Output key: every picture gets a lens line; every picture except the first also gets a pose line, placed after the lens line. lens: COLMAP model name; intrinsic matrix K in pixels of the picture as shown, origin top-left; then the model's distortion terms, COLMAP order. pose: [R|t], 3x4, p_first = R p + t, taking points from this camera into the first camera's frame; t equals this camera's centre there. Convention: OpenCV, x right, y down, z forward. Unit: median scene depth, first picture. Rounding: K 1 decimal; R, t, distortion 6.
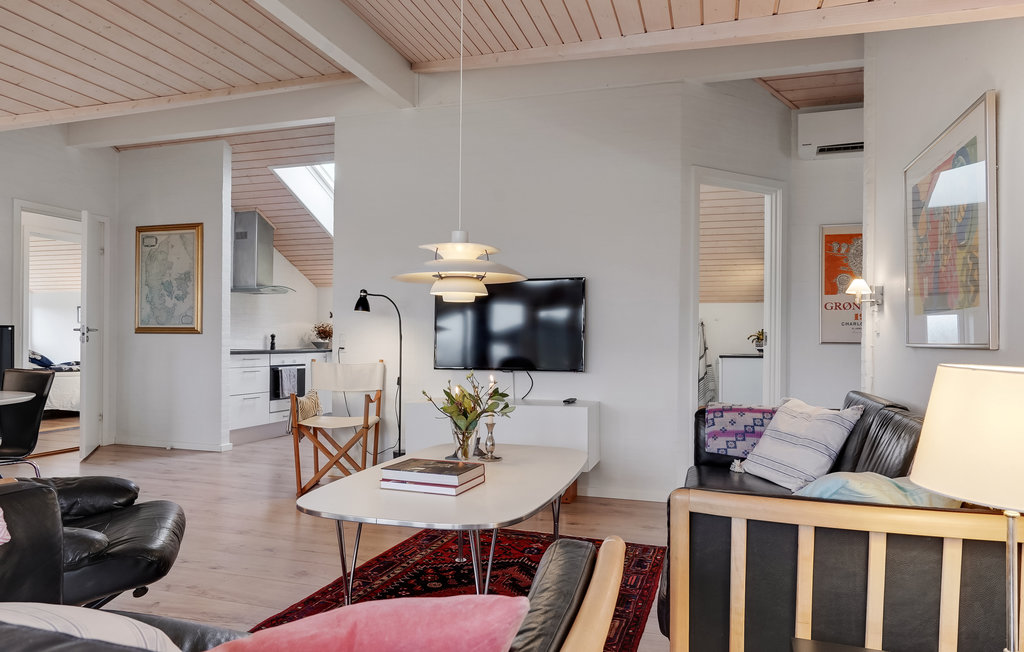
lens RADIAL K [[649.5, 0, 508.9], [0, 649.5, 336.1], [0, 0, 1]] dist [-0.025554, 0.000054]
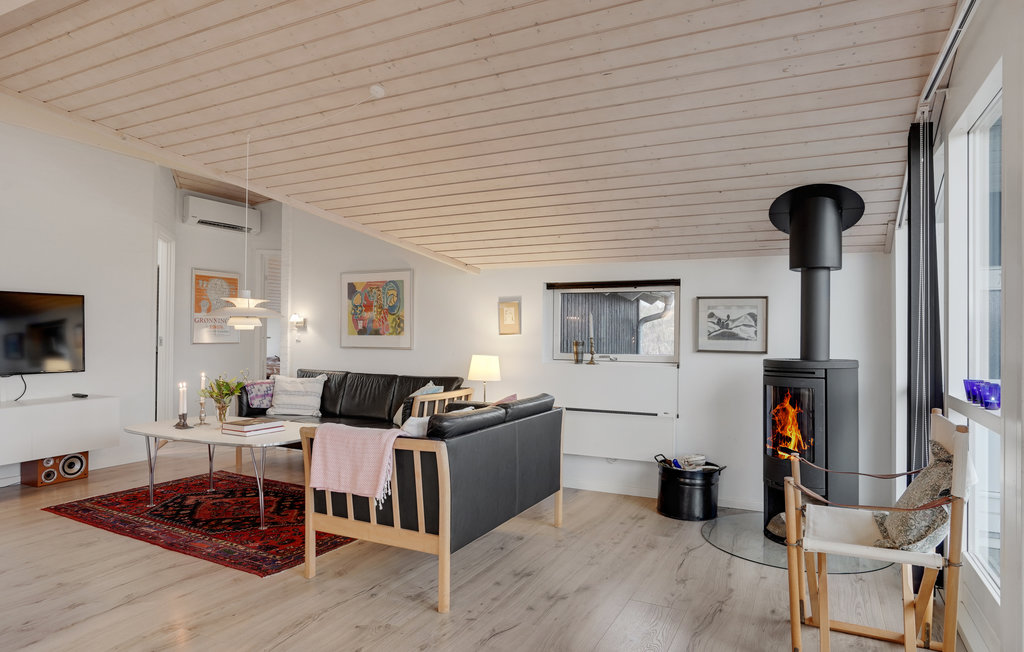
lens RADIAL K [[593.3, 0, 512.0], [0, 593.3, 326.0], [0, 0, 1]] dist [-0.021311, 0.002207]
pose [[0.163527, 0.005055, 0.986526, -1.259510], [-0.009742, 0.999946, -0.003509, -0.054252], [-0.986491, -0.009037, 0.163568, 0.009417]]
